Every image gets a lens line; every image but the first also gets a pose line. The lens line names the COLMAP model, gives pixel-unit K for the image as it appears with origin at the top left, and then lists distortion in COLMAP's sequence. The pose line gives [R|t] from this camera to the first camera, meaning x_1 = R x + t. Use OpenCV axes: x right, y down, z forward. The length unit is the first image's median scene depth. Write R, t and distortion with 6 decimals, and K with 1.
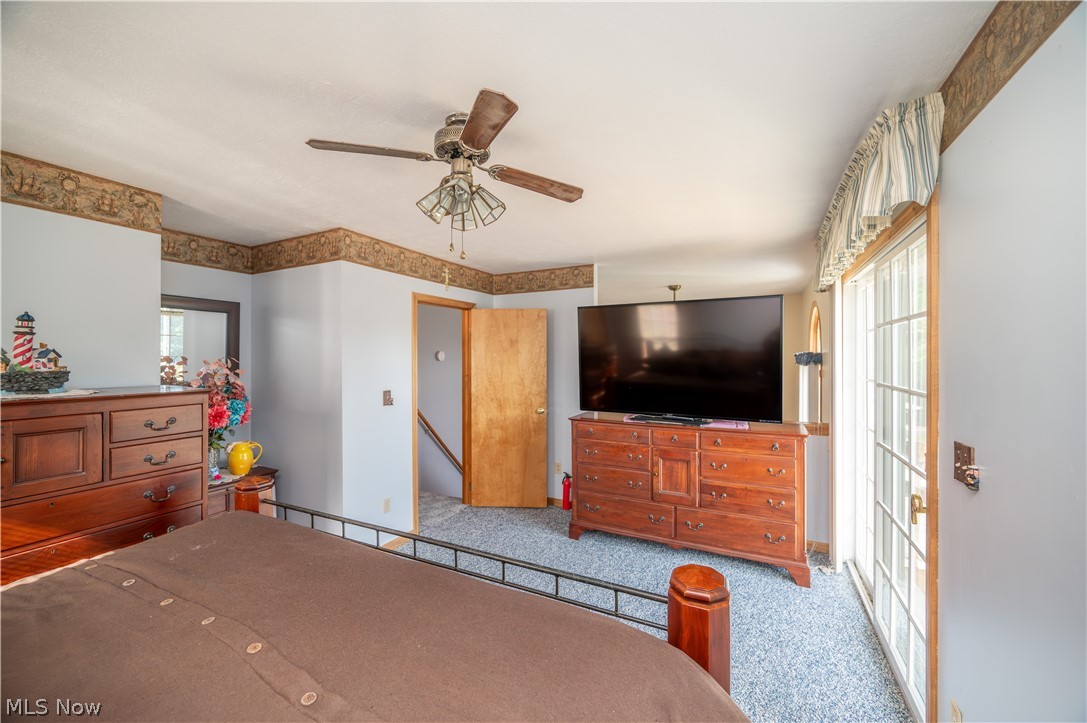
lens RADIAL K [[432.4, 0, 542.8], [0, 432.4, 363.5], [0, 0, 1]] dist [0.001550, -0.000011]
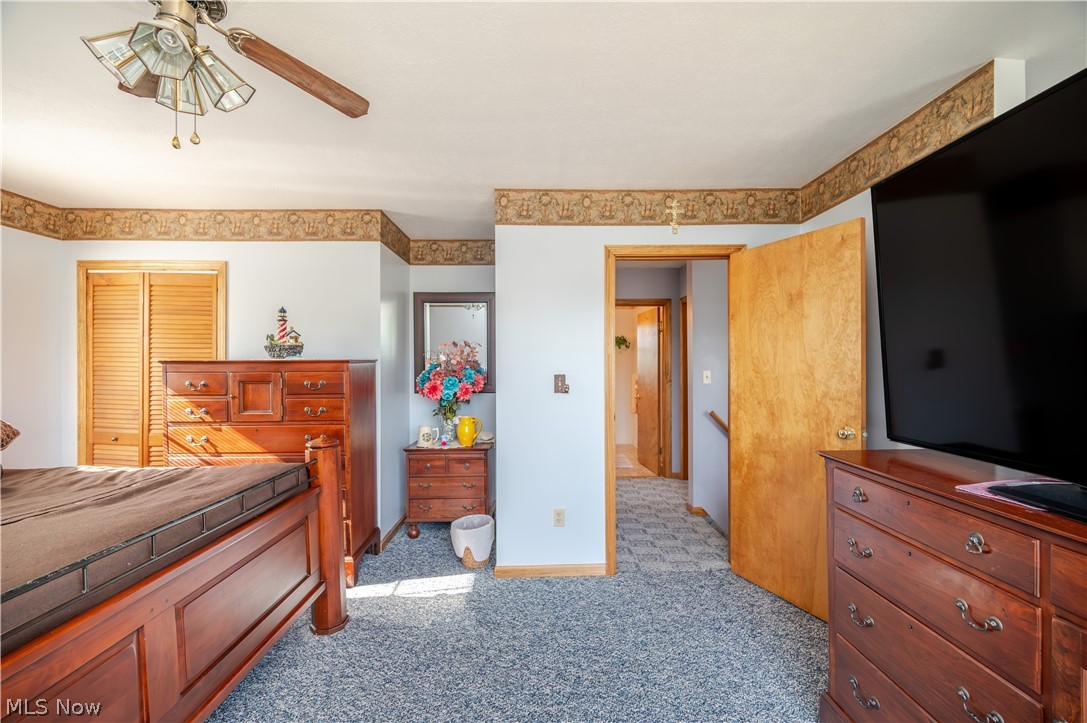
lens RADIAL K [[437.6, 0, 543.3], [0, 437.6, 364.8], [0, 0, 1]] dist [-0.001907, -0.000289]
pose [[0.455966, 0.003205, -0.889992, 0.295667], [-0.007118, 0.999975, -0.000046, 0.038219], [0.889969, 0.006356, 0.455977, 0.512132]]
